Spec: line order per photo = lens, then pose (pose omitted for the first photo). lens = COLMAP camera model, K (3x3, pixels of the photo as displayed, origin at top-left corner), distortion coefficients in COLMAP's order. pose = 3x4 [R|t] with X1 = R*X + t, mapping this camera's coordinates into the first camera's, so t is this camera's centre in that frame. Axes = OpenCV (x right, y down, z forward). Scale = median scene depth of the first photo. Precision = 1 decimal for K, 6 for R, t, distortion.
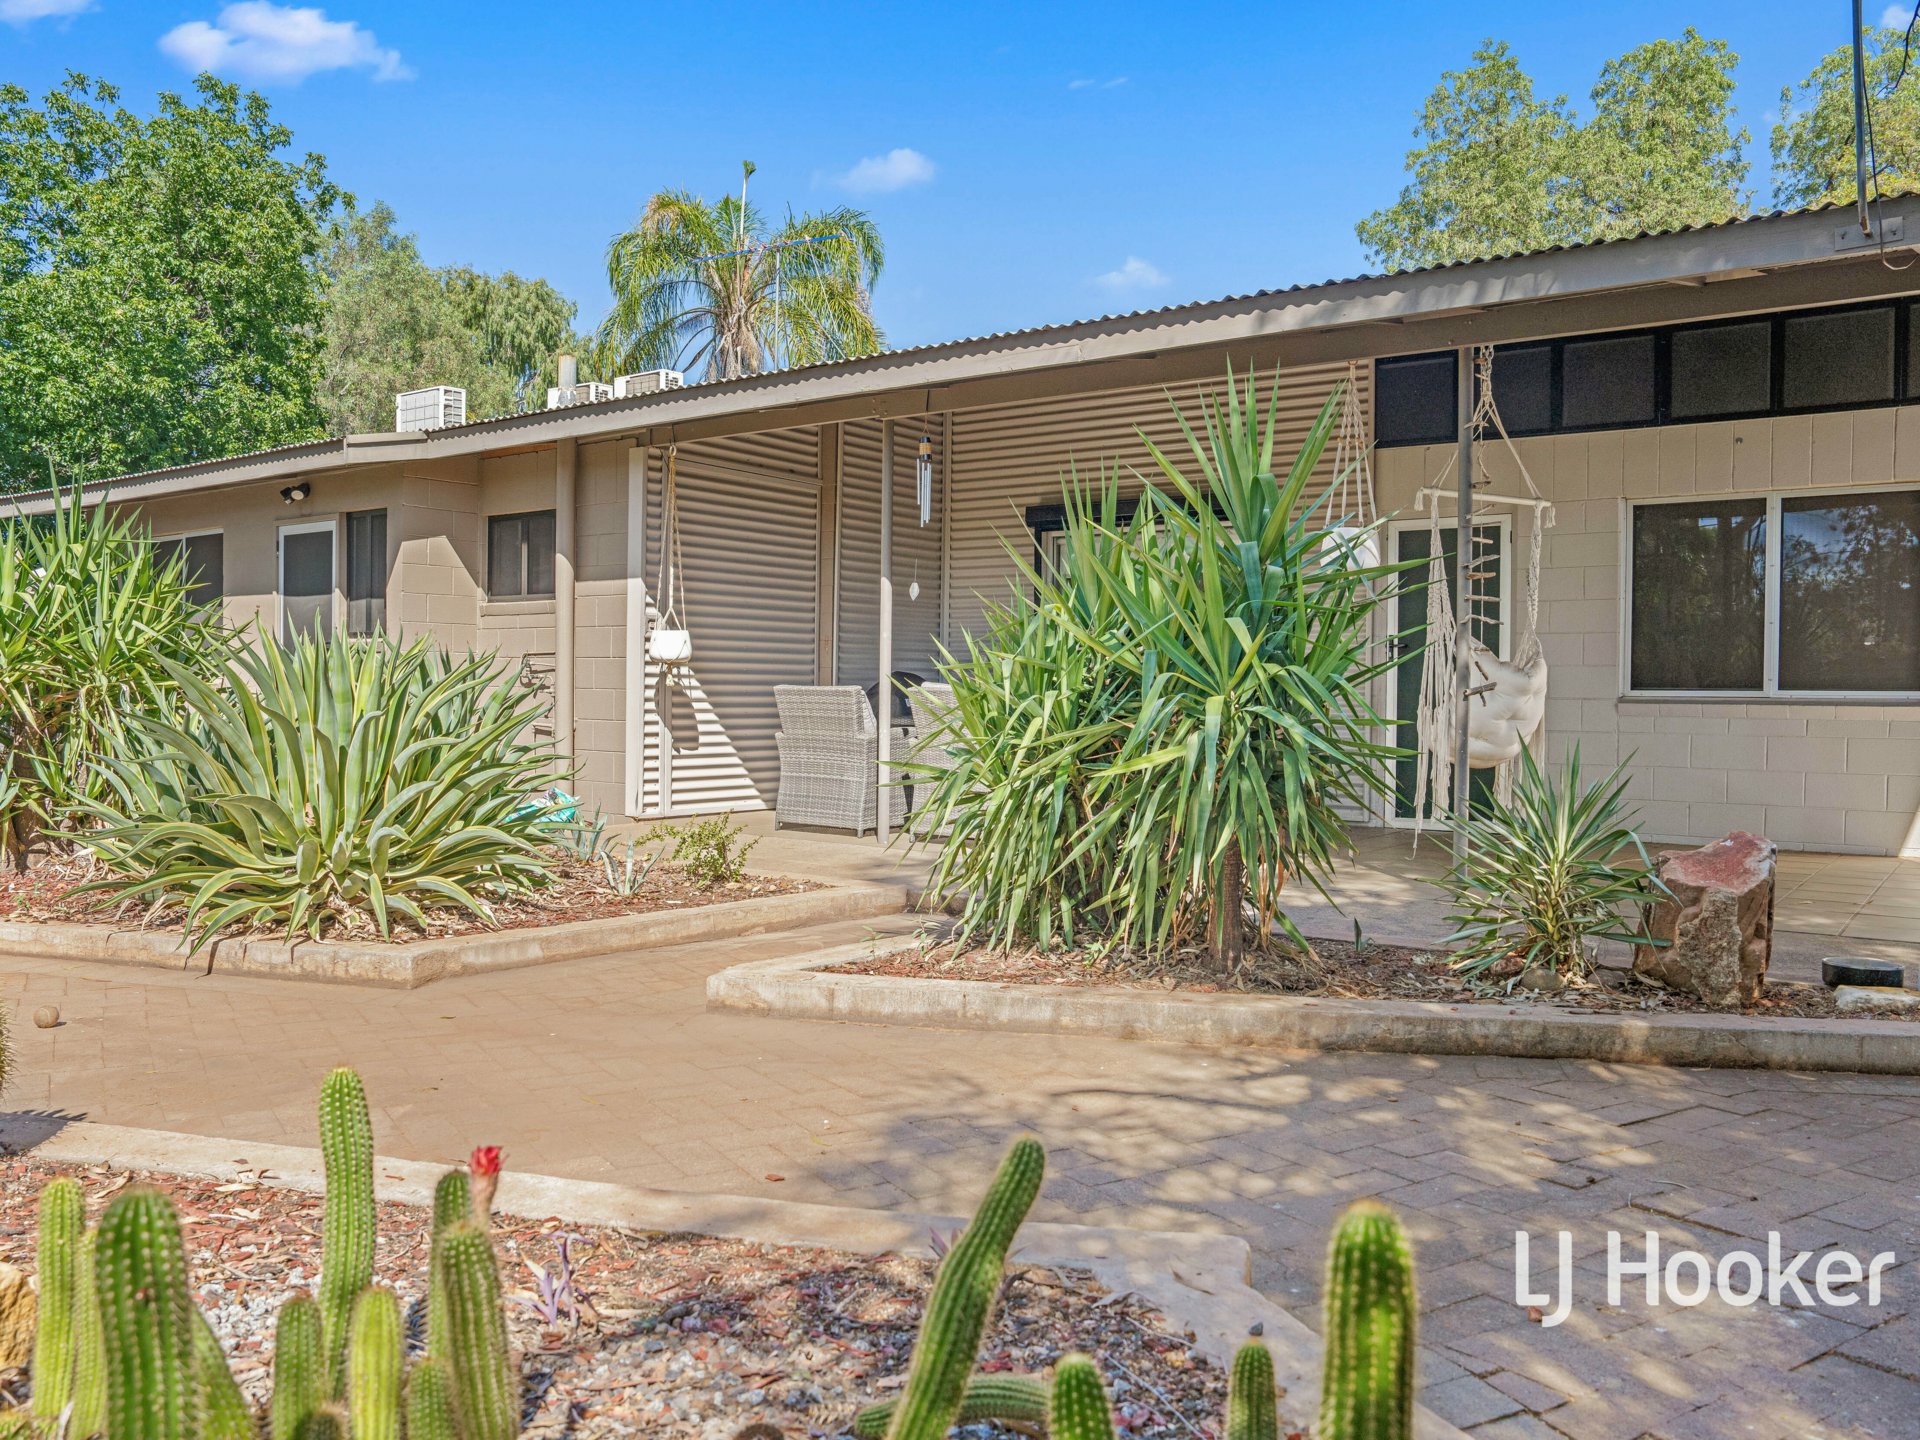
lens RADIAL K [[1550.5, 0, 960.0], [0, 1550.5, 720.0], [0, 0, 1]] dist [0.002711, -0.013038]
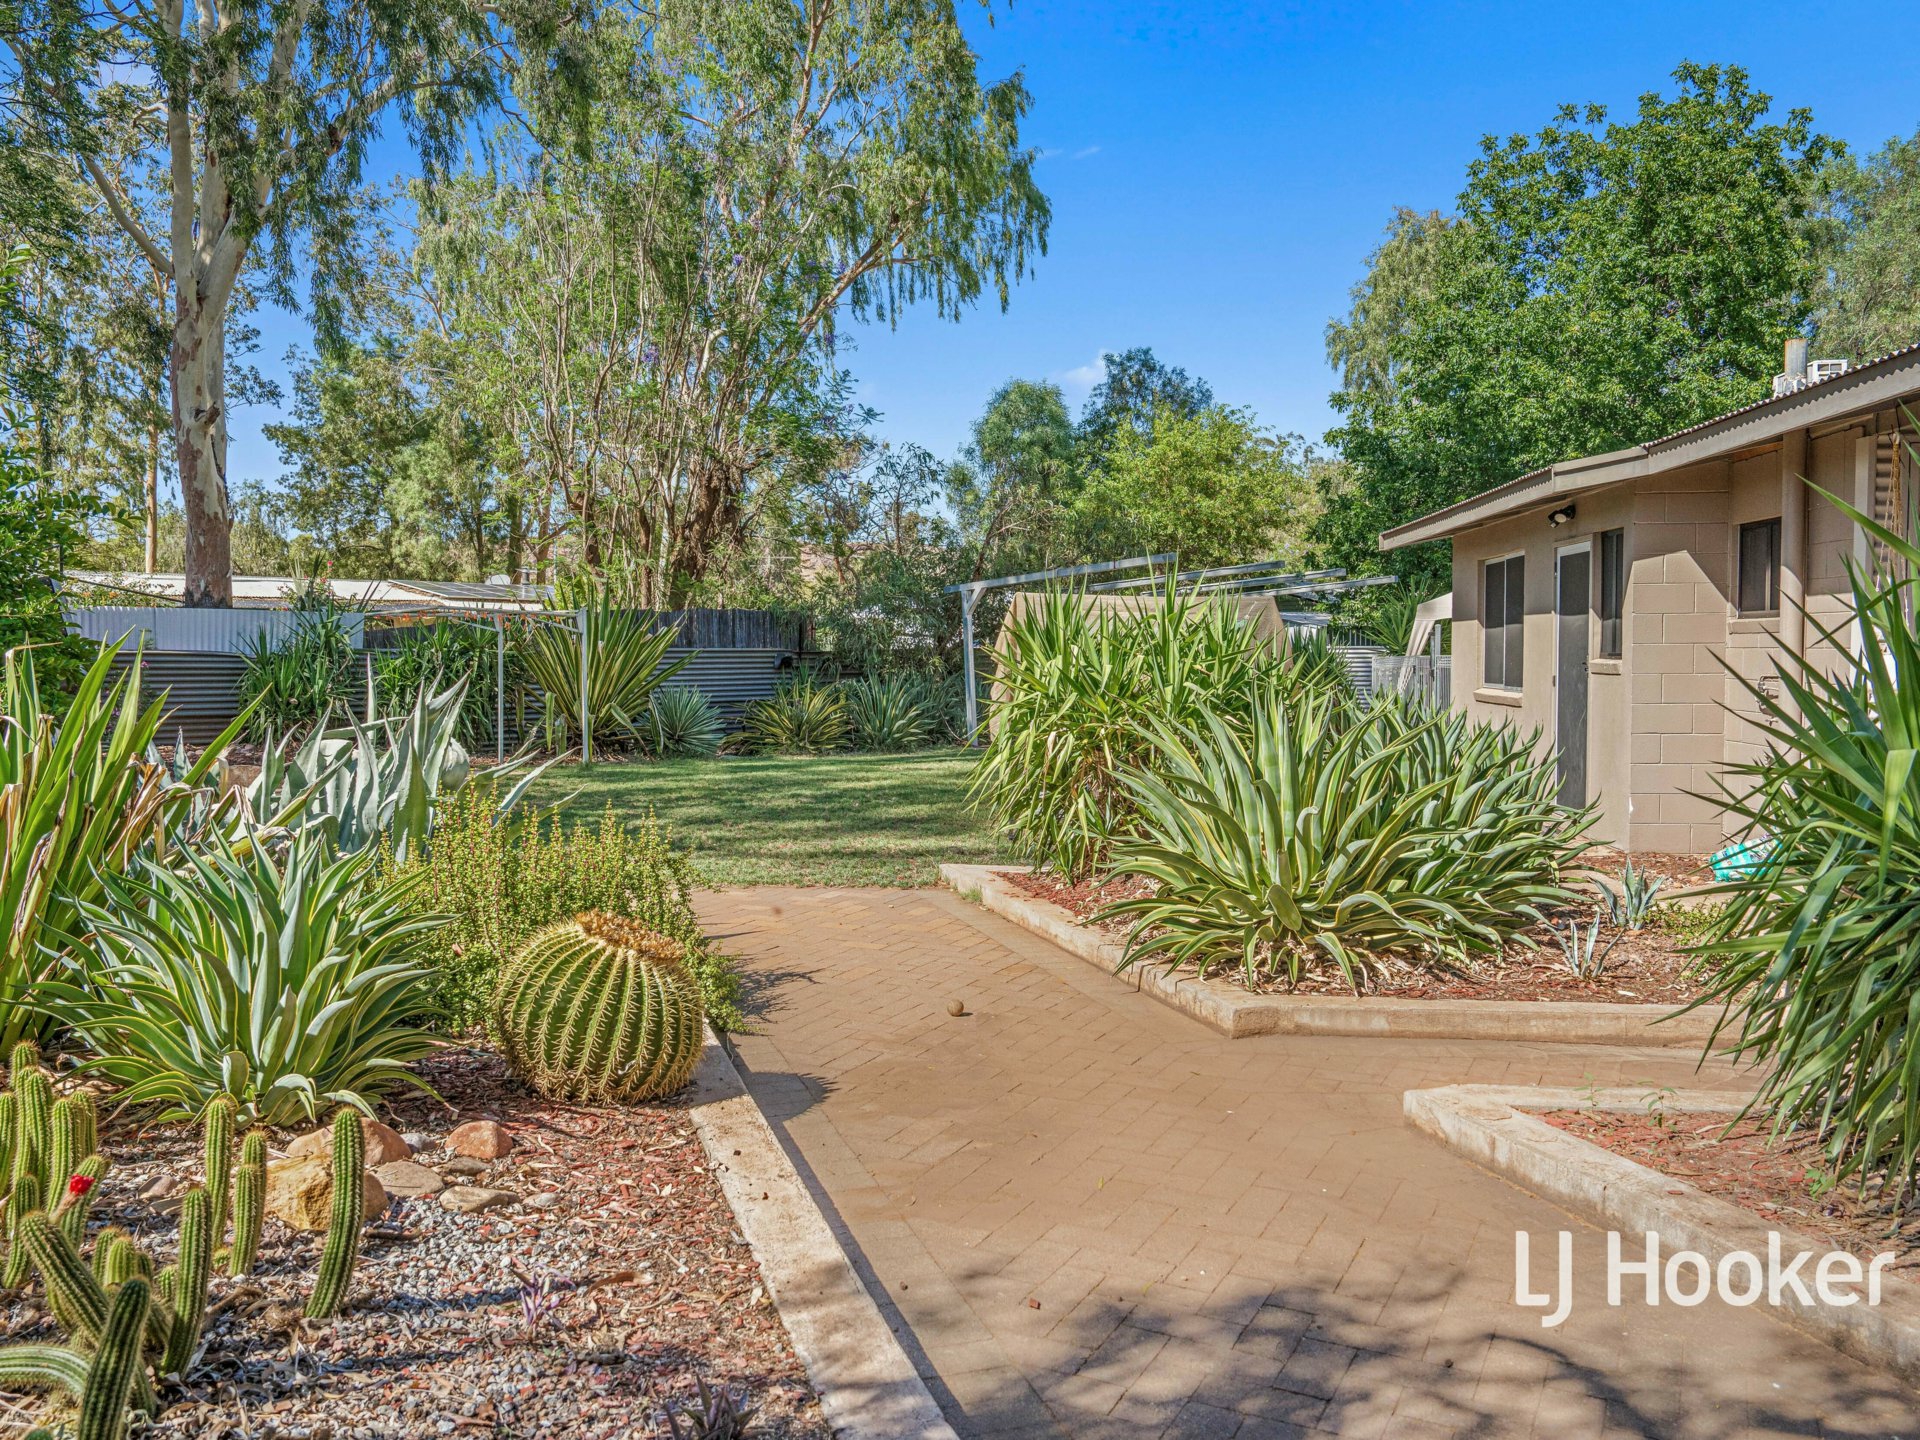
lens RADIAL K [[1550.5, 0, 960.0], [0, 1550.5, 720.0], [0, 0, 1]] dist [0.002711, -0.013038]
pose [[0.520496, 0.029661, -0.853349, 0.141042], [-0.003297, 0.999459, 0.032728, -0.026136], [0.853858, -0.014222, 0.520312, 0.076830]]
